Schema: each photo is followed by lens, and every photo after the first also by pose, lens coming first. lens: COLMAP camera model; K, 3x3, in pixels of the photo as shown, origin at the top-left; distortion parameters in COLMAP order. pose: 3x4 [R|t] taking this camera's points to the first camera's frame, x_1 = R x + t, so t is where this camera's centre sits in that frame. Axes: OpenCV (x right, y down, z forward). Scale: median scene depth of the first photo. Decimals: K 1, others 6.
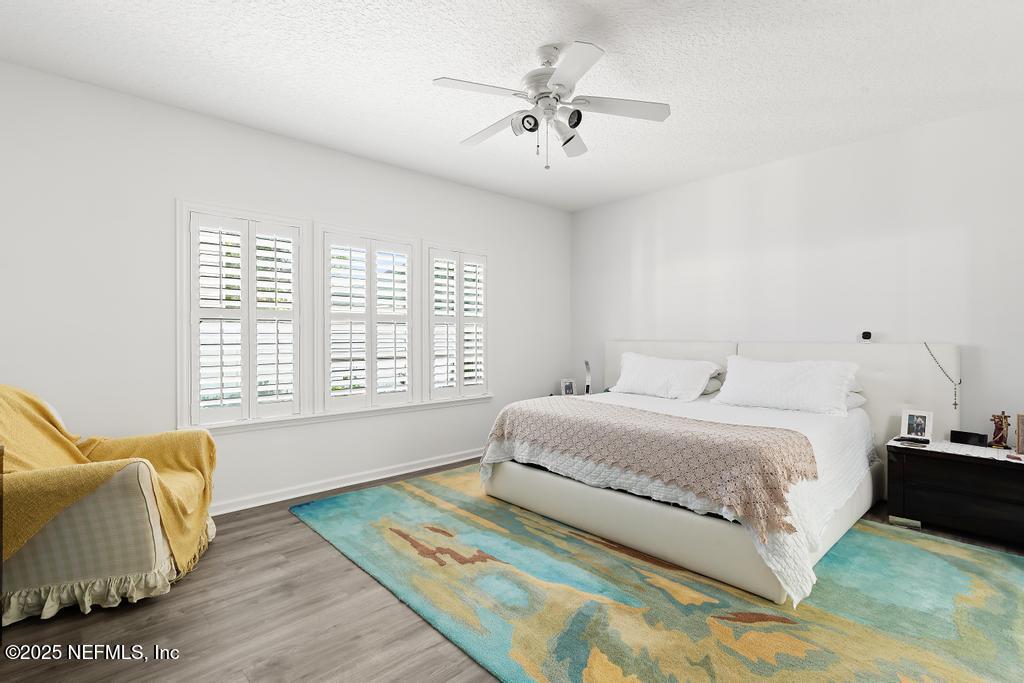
lens RADIAL K [[457.4, 0, 522.0], [0, 457.4, 333.3], [0, 0, 1]] dist [0.000314, -0.000274]
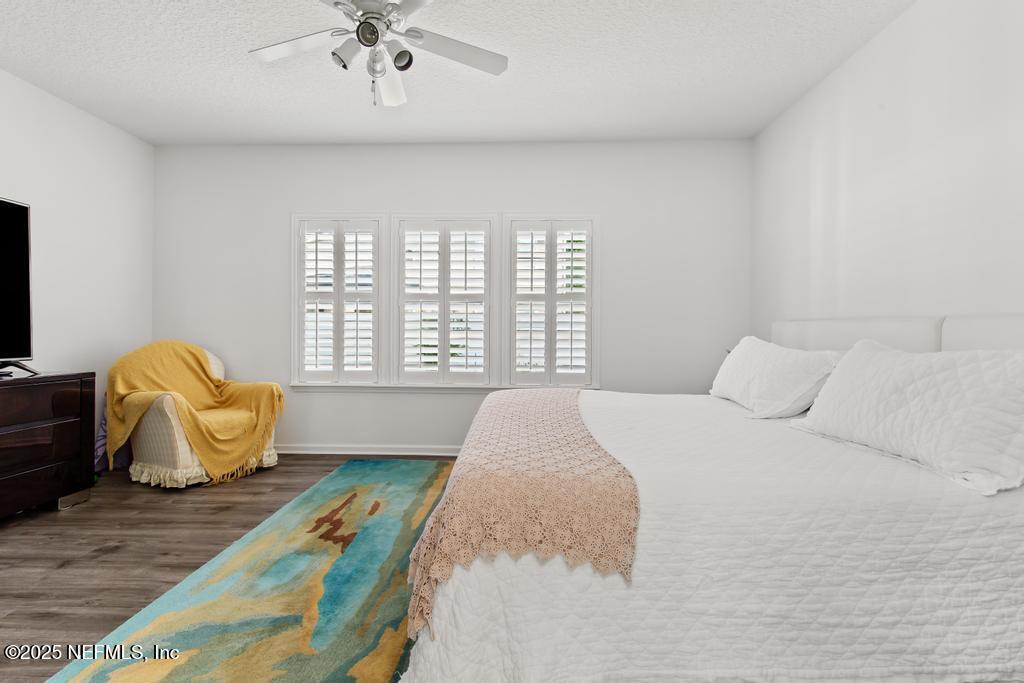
lens RADIAL K [[488.5, 0, 512.0], [0, 488.5, 318.7], [0, 0, 1]] dist [0.022423, 0.000146]
pose [[0.711137, -0.009989, -0.702983, 0.781269], [-0.001340, 0.999878, -0.015563, 0.044084], [0.703053, 0.012010, 0.711036, 0.458408]]
